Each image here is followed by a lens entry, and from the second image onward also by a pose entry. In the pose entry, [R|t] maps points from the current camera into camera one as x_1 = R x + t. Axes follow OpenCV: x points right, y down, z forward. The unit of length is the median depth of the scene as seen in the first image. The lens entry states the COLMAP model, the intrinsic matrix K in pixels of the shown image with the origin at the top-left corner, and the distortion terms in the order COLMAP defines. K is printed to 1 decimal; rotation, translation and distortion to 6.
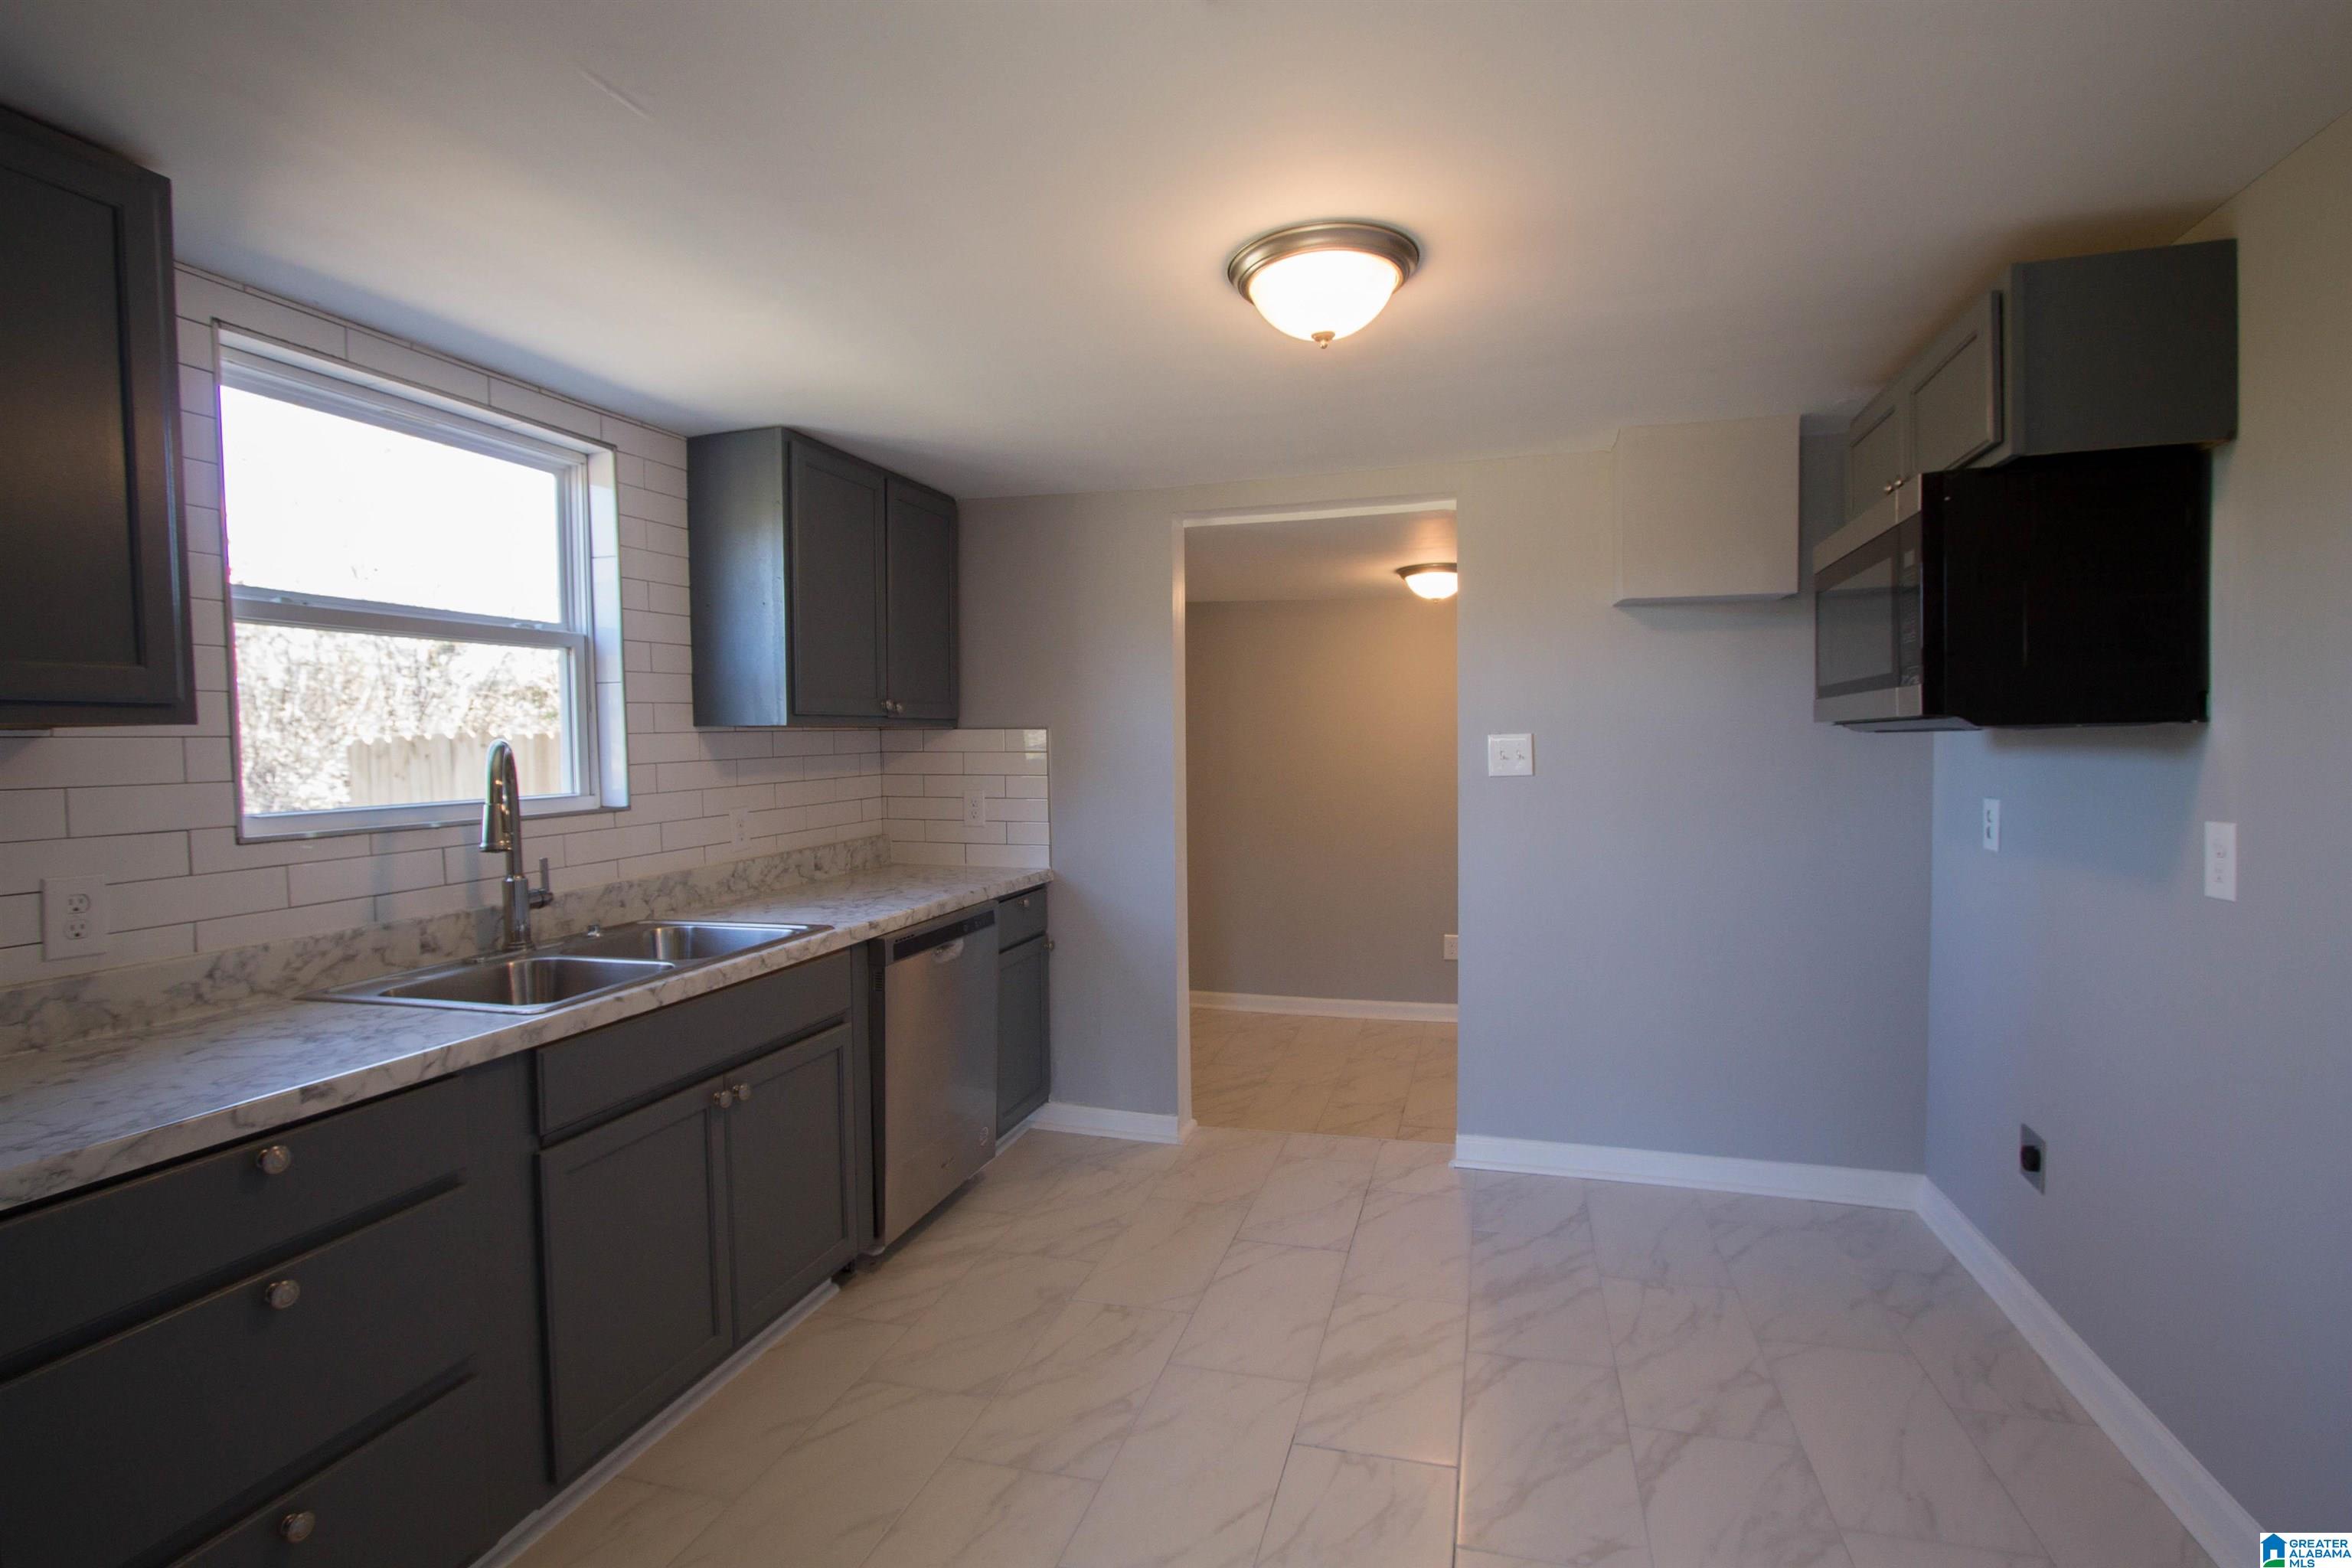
lens RADIAL K [[1110.0, 0, 1171.3], [0, 1110.0, 781.6], [0, 0, 1]] dist [-0.019954, 0.003735]
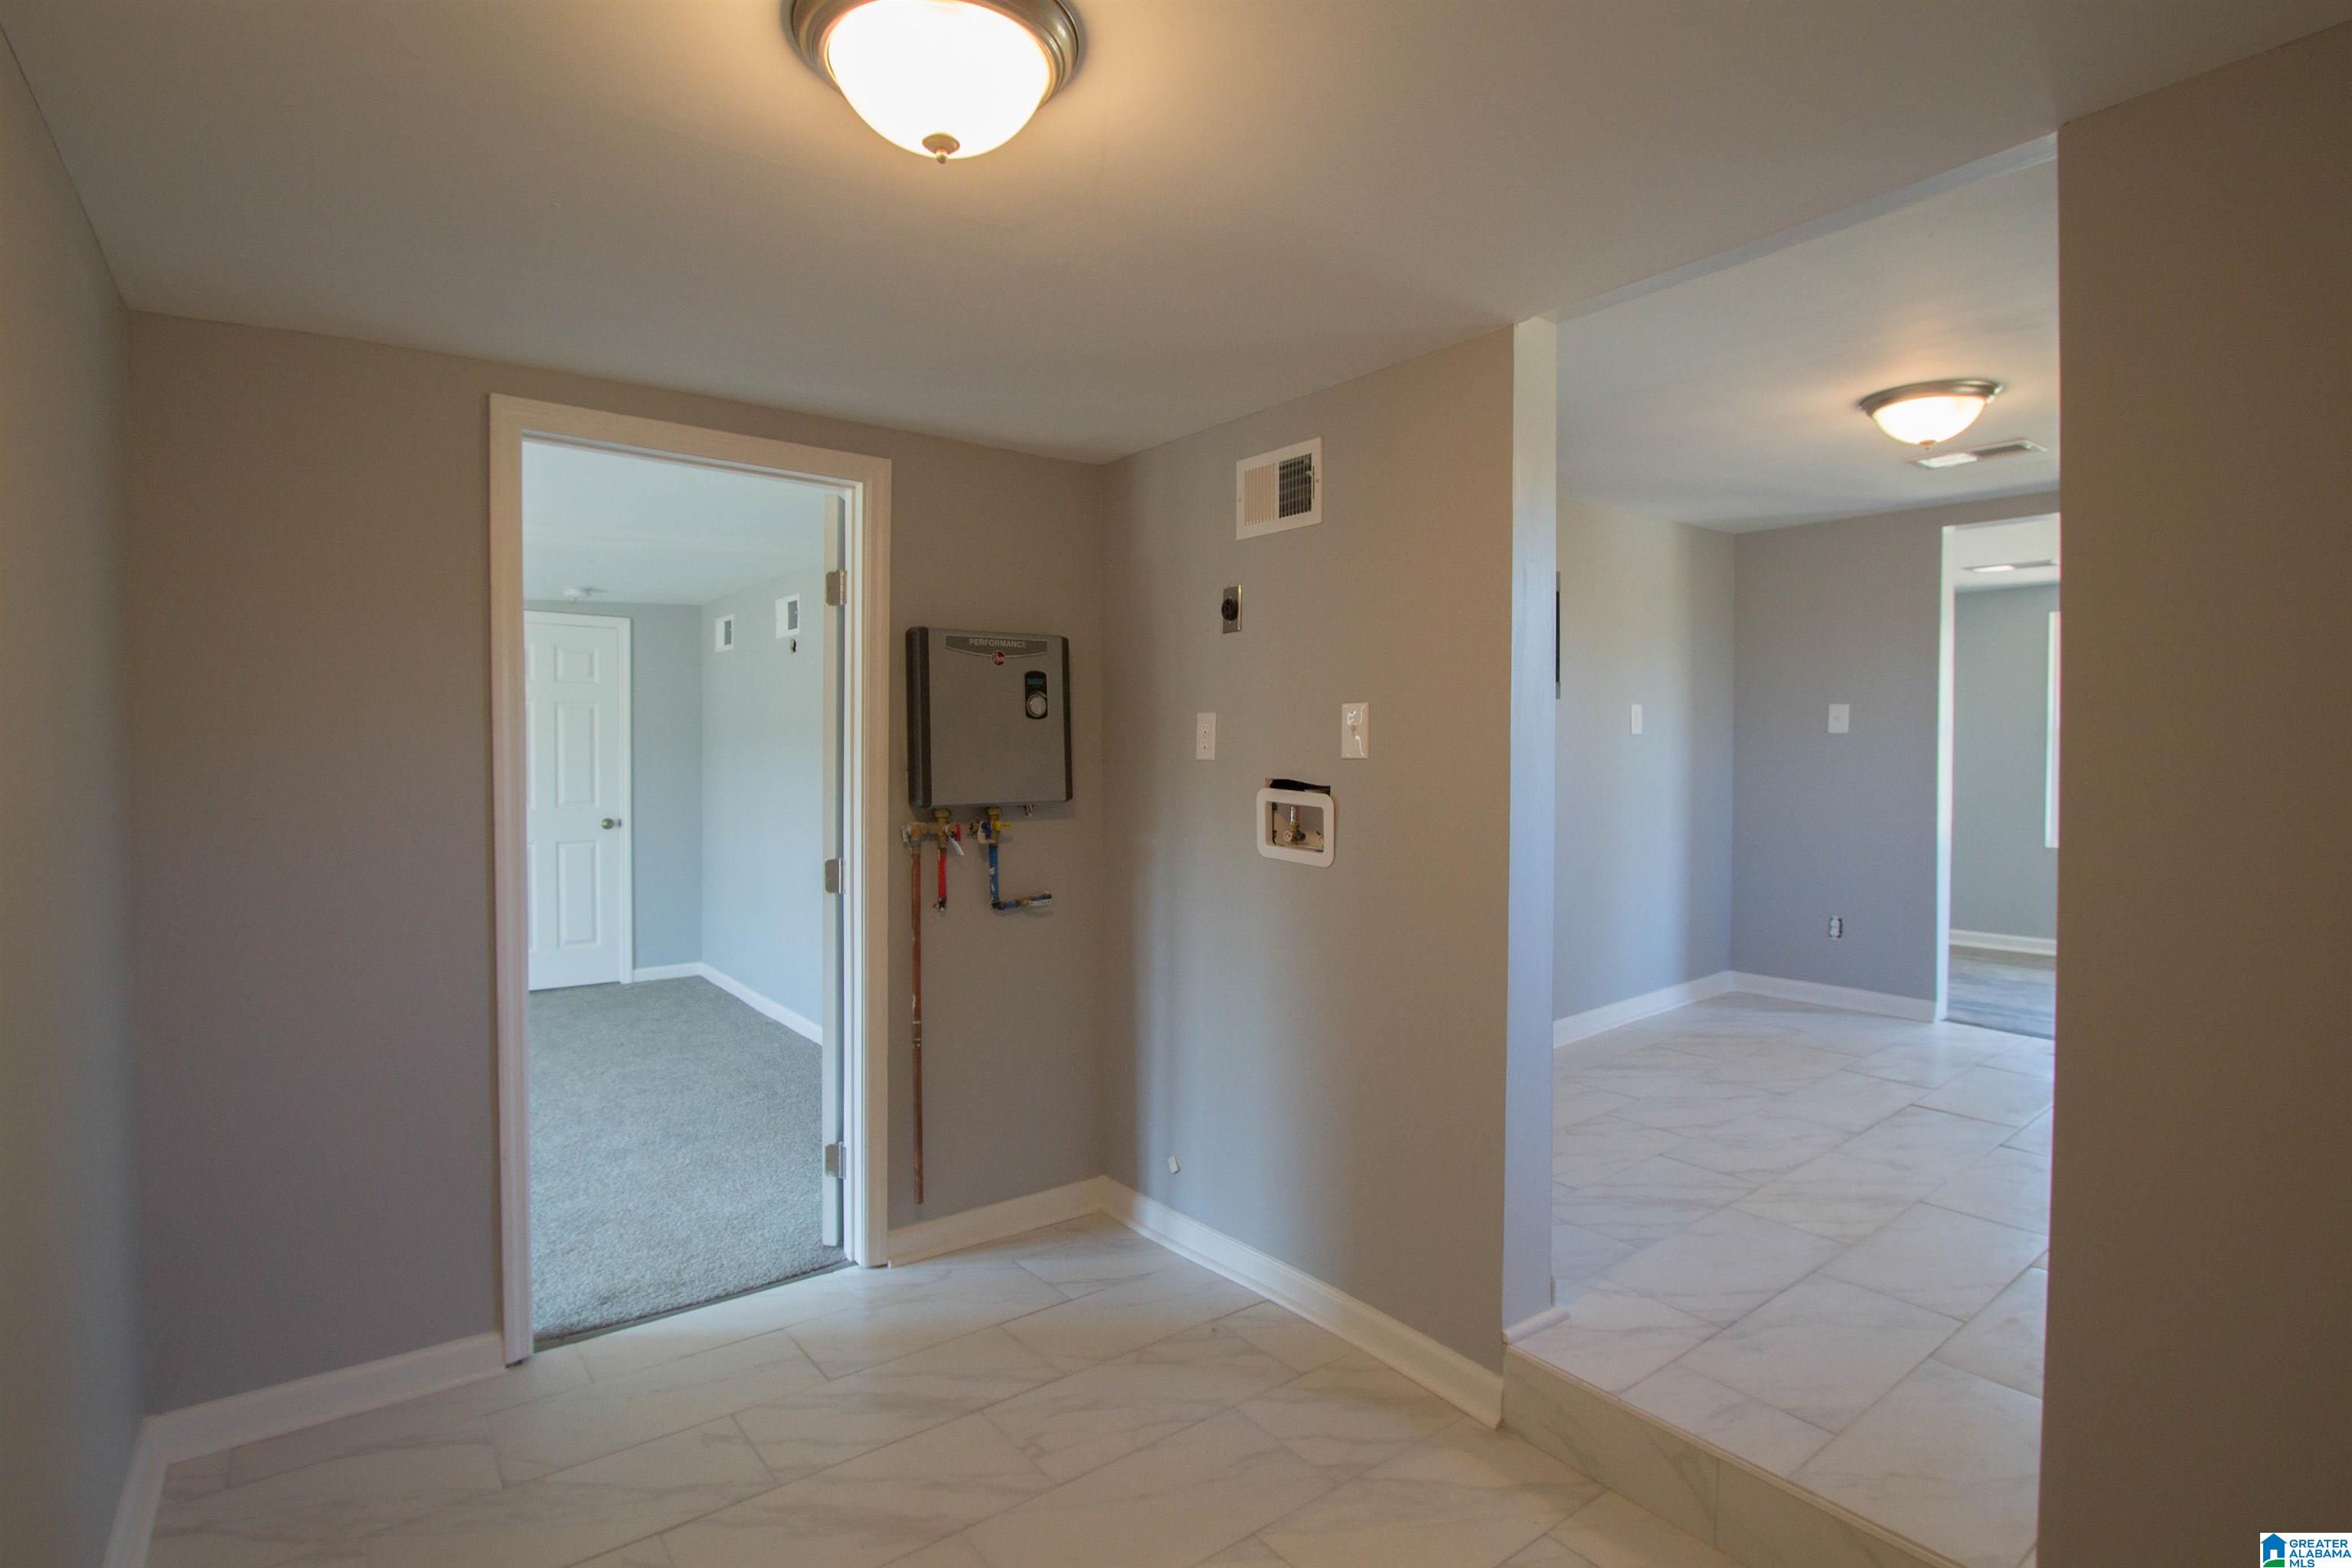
lens RADIAL K [[1110.0, 0, 1206.5], [0, 1110.0, 785.9], [0, 0, 1]] dist [-0.019954, 0.003735]
pose [[-0.813806, -0.001417, 0.581135, 0.055513], [0.040450, 0.997434, 0.059077, -0.038097], [-0.579727, 0.071584, -0.811660, 2.317845]]
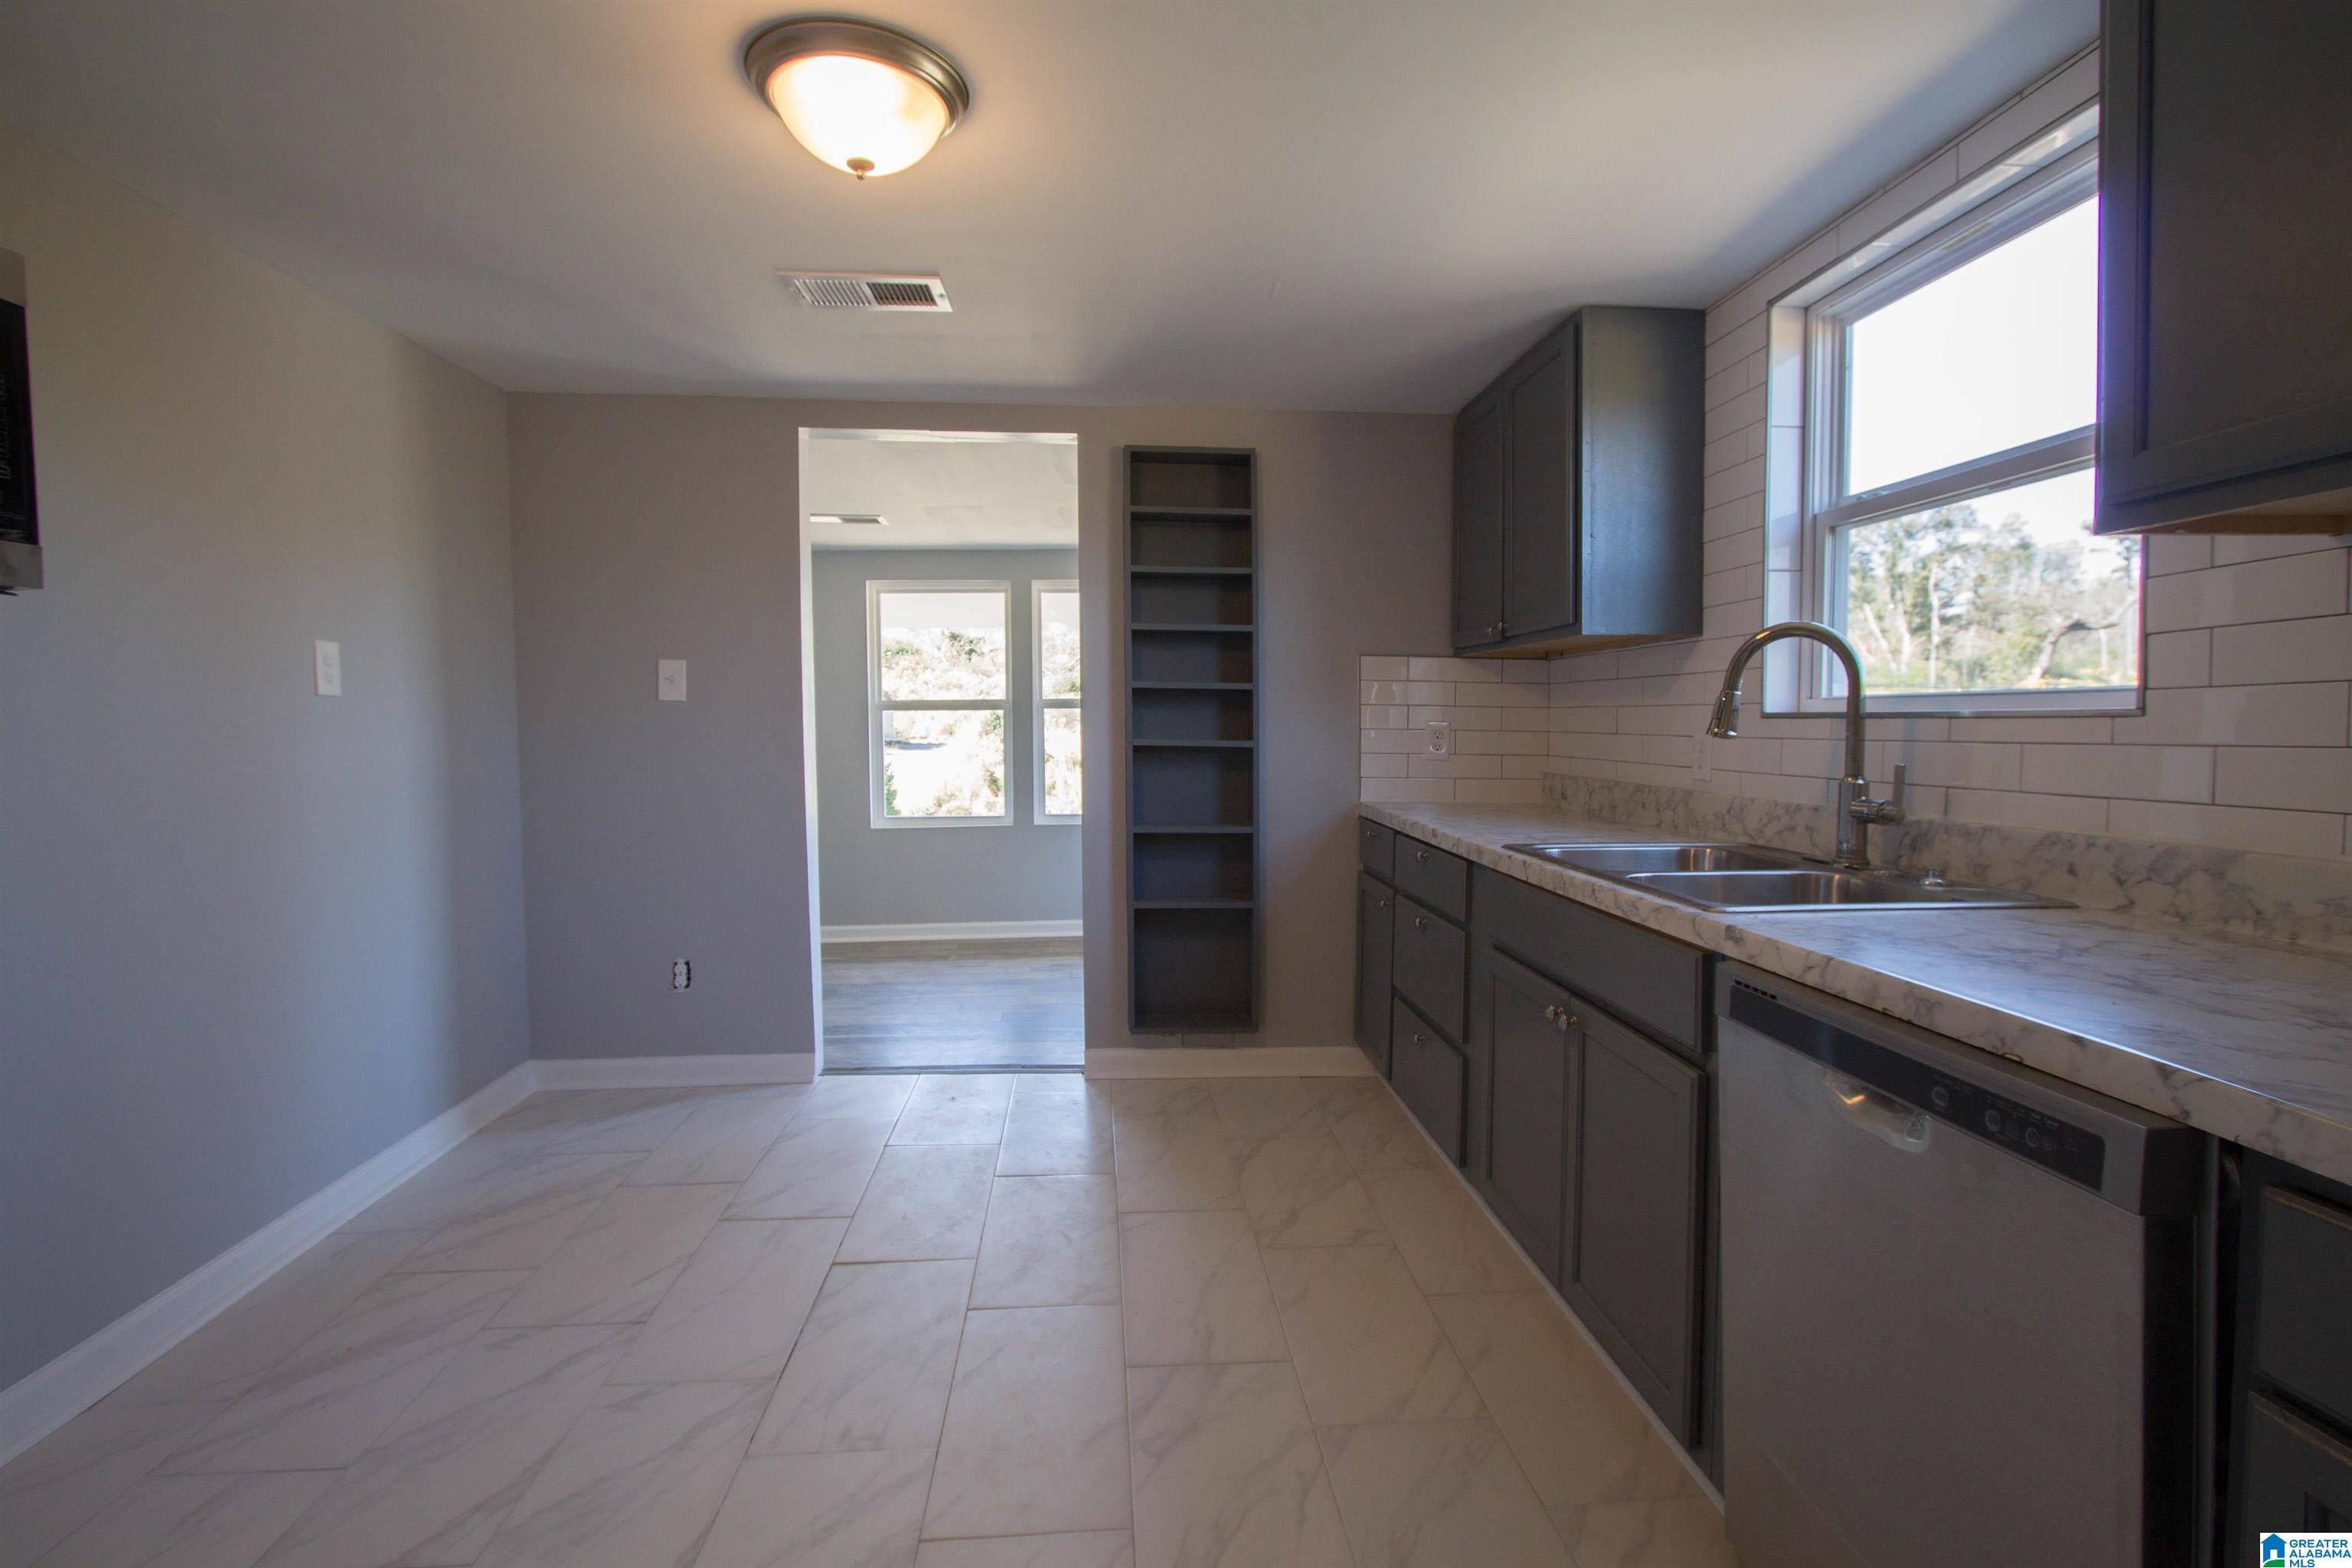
lens RADIAL K [[1110.0, 0, 1180.4], [0, 1110.0, 782.0], [0, 0, 1]] dist [-0.019954, 0.003735]
pose [[-0.935279, 0.039646, -0.351685, 0.183398], [0.006075, 0.995358, 0.096053, 0.003675], [0.353860, 0.087700, -0.931177, 1.559933]]
